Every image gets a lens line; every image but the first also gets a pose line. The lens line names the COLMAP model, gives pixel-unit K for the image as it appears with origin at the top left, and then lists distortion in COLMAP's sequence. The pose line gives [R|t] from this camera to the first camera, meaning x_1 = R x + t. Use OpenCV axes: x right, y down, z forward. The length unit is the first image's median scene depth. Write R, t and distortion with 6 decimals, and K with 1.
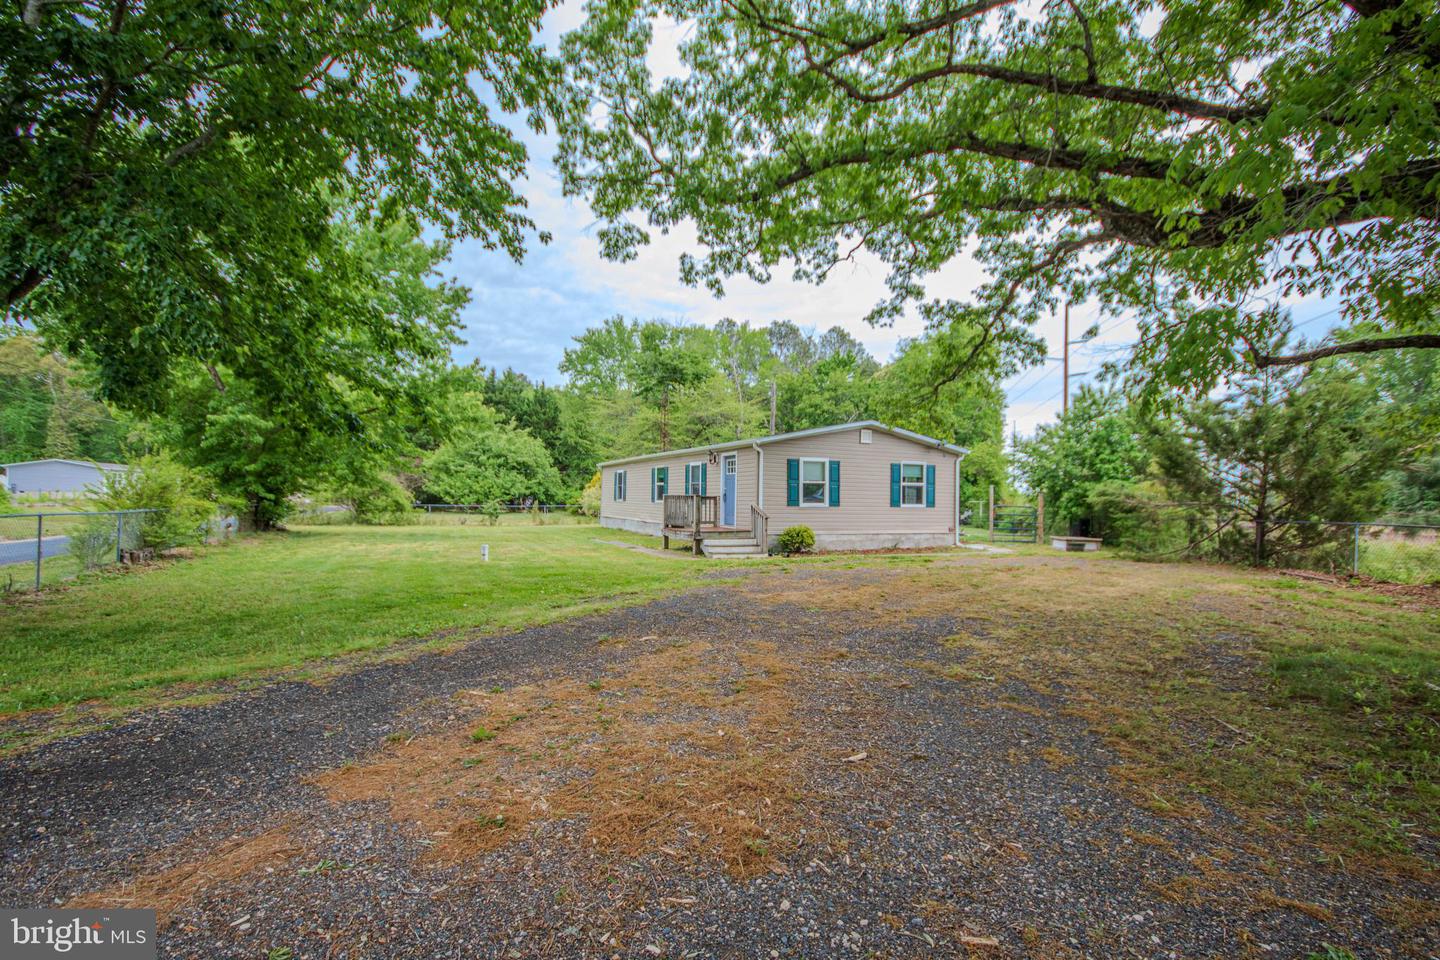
lens RADIAL K [[662.7, 0, 727.1], [0, 662.7, 500.4], [0, 0, 1]] dist [0.018586, -0.016711]
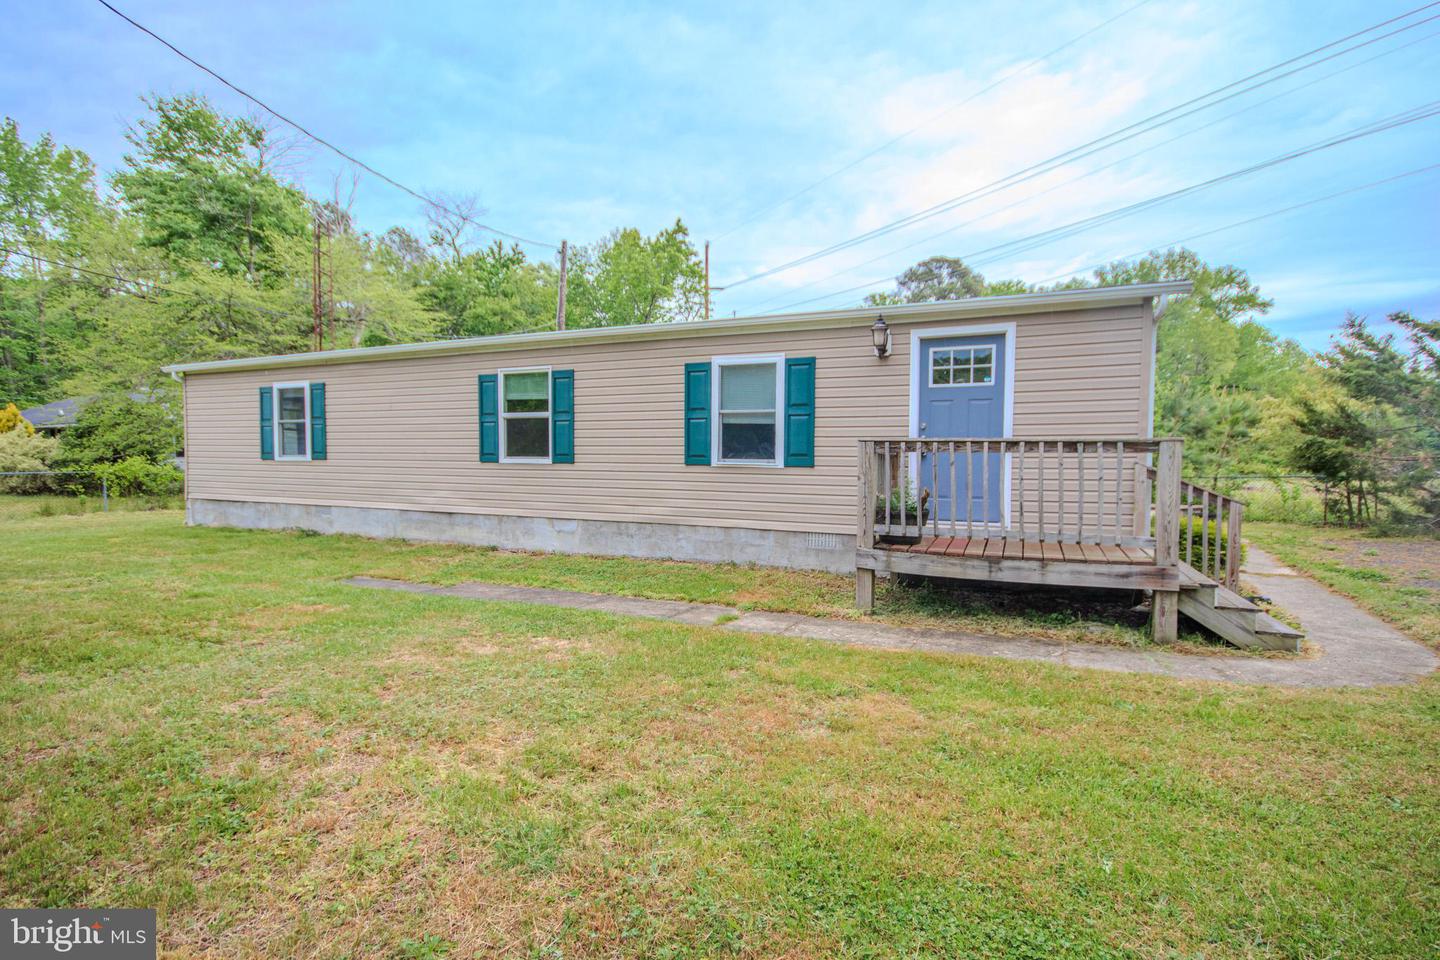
lens RADIAL K [[674.8, 0, 734.8], [0, 674.8, 484.9], [0, 0, 1]] dist [0.008783, -0.000064]
pose [[0.754161, -0.035537, 0.655727, -0.146207], [0.006627, 0.998896, 0.046513, -0.000815], [-0.656656, -0.030732, 0.753564, 0.335640]]
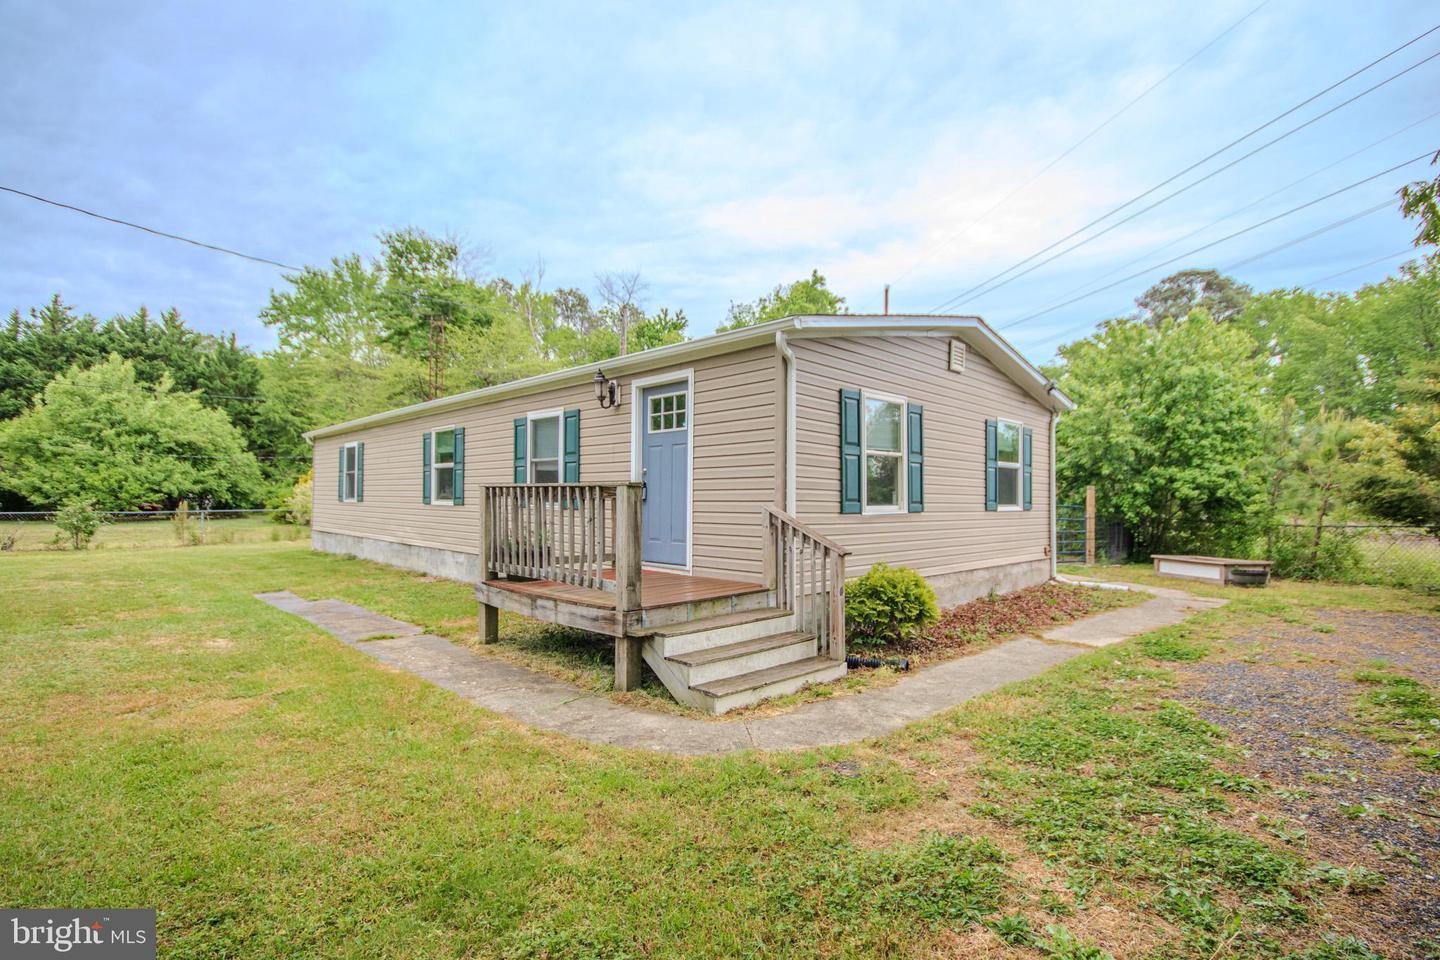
lens RADIAL K [[662.7, 0, 727.1], [0, 662.7, 500.4], [0, 0, 1]] dist [0.018586, -0.016711]
pose [[0.941287, -0.005440, 0.337564, -0.038640], [0.004680, 0.999984, 0.003064, -0.000212], [-0.337575, -0.001305, 0.941298, 0.264121]]
